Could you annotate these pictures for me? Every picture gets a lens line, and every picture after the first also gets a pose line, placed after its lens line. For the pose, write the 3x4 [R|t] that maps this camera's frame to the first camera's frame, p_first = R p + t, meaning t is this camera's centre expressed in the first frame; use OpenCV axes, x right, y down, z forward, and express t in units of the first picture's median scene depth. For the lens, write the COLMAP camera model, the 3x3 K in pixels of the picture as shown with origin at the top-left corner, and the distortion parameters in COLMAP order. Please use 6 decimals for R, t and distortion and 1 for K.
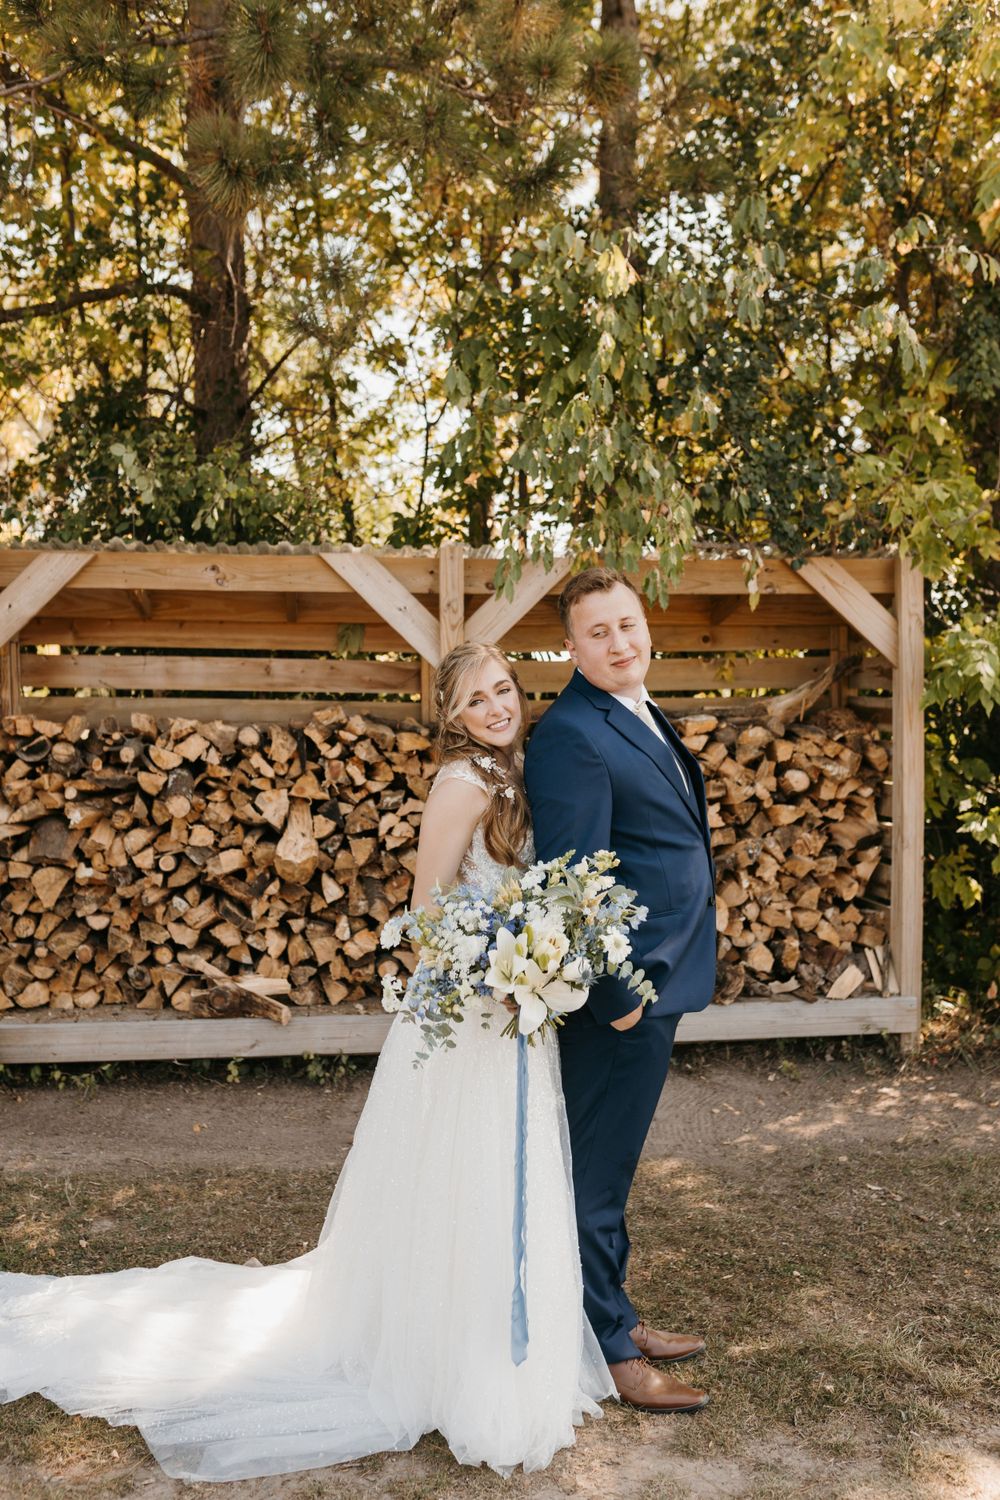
lens RADIAL K [[1424.1, 0, 507.6], [0, 1424.1, 753.6], [0, 0, 1]] dist [-0.001086, 0.005127]
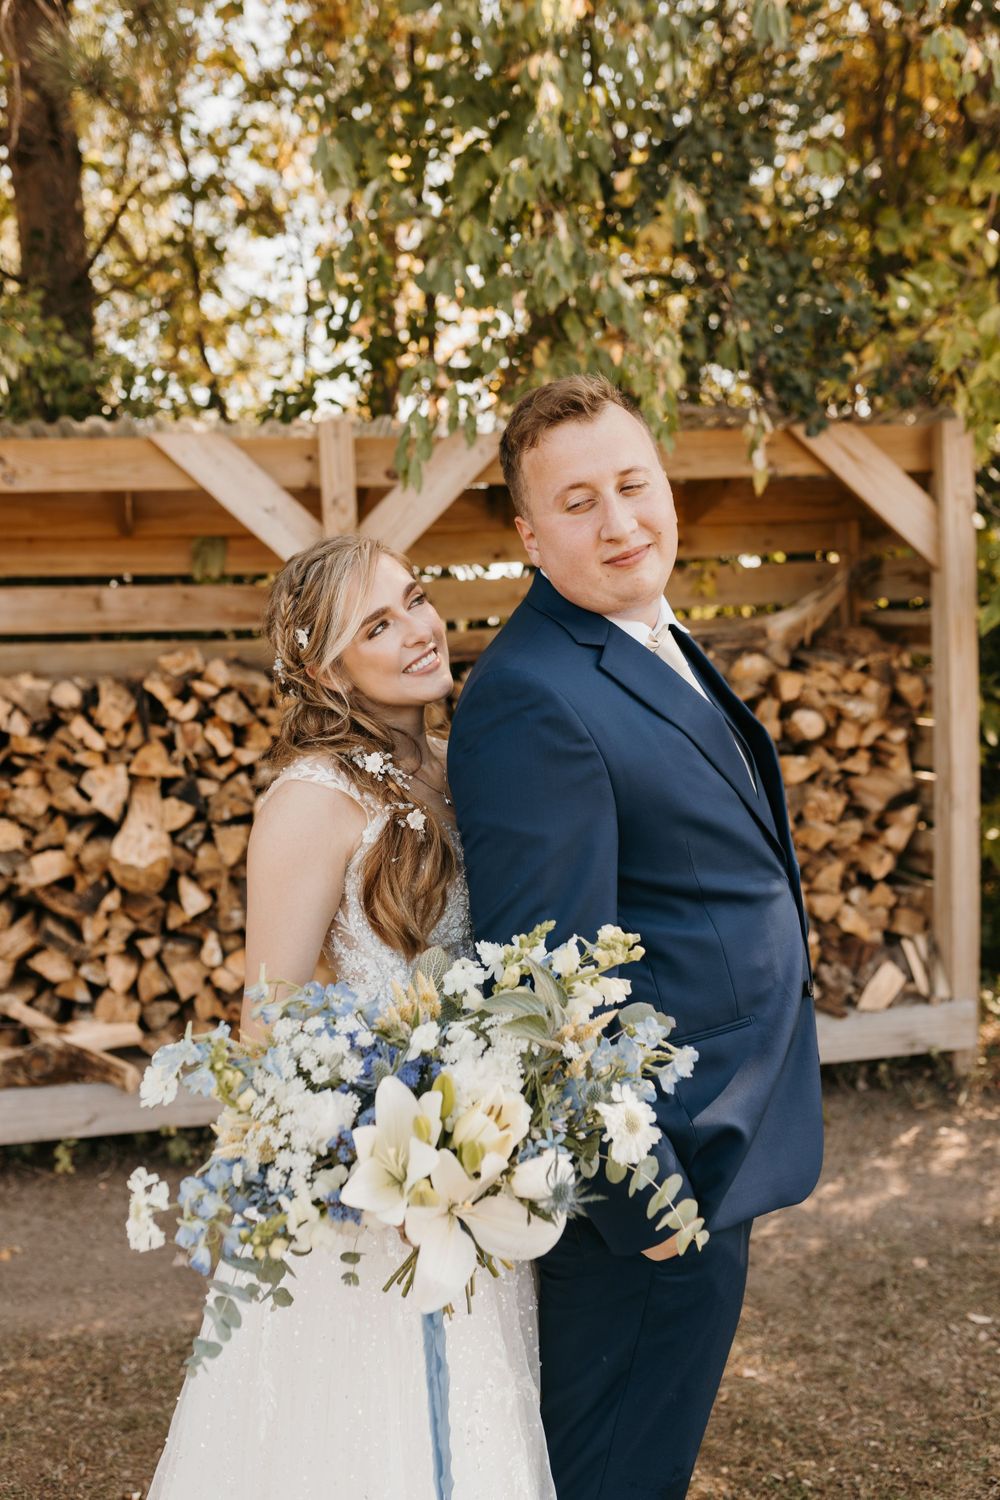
lens RADIAL K [[1424.1, 0, 507.6], [0, 1424.1, 753.6], [0, 0, 1]] dist [-0.001086, 0.005127]
pose [[0.997797, -0.040425, 0.052607, 0.002847], [0.037793, 0.998029, 0.050092, -0.009919], [-0.054529, -0.047993, 0.997358, 0.261952]]
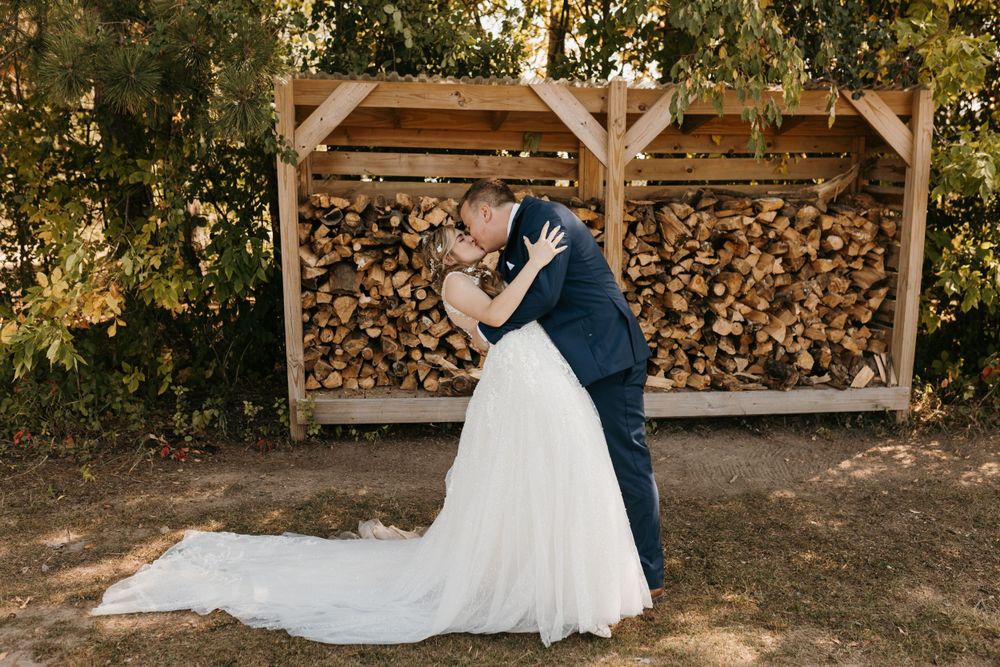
lens RADIAL K [[949.4, 0, 500.0], [0, 949.4, 333.5], [0, 0, 1]] dist [-0.001086, 0.005127]
pose [[0.999938, 0.010773, -0.002717, -0.149269], [-0.010336, 0.991687, 0.128257, -0.011145], [0.004076, -0.128221, 0.991737, 0.001937]]
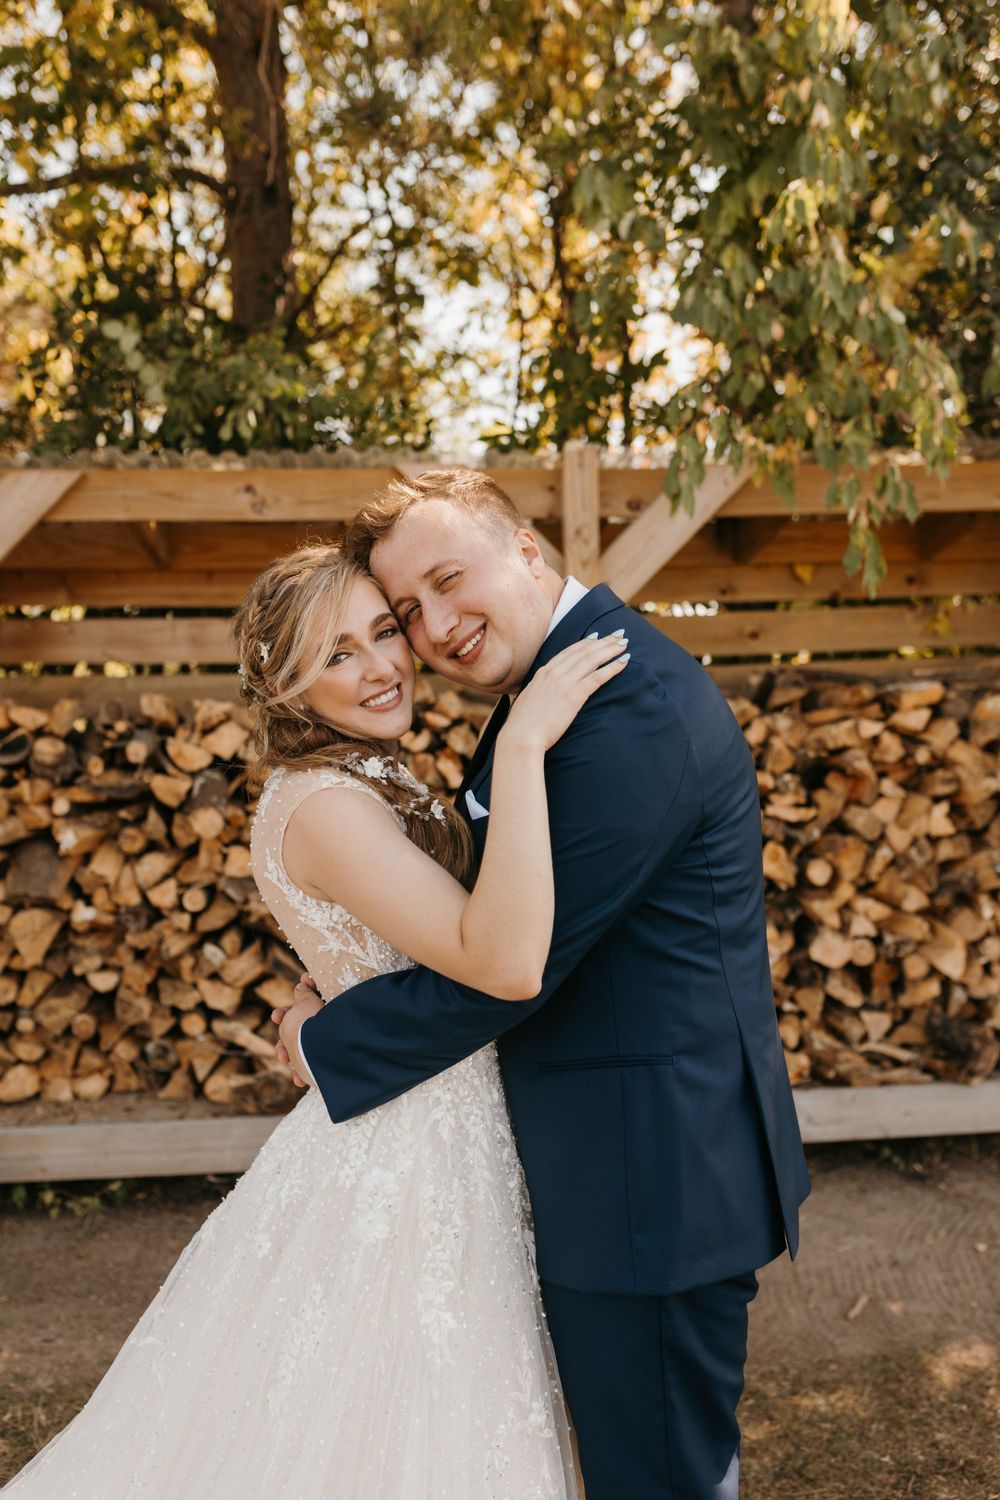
lens RADIAL K [[1424.1, 0, 507.6], [0, 1424.1, 753.6], [0, 0, 1]] dist [-0.001086, 0.005127]
pose [[0.998963, -0.019717, -0.041035, -0.047301], [0.020173, 0.999739, 0.010738, -0.002240], [0.040812, -0.011554, 0.999100, 0.275912]]
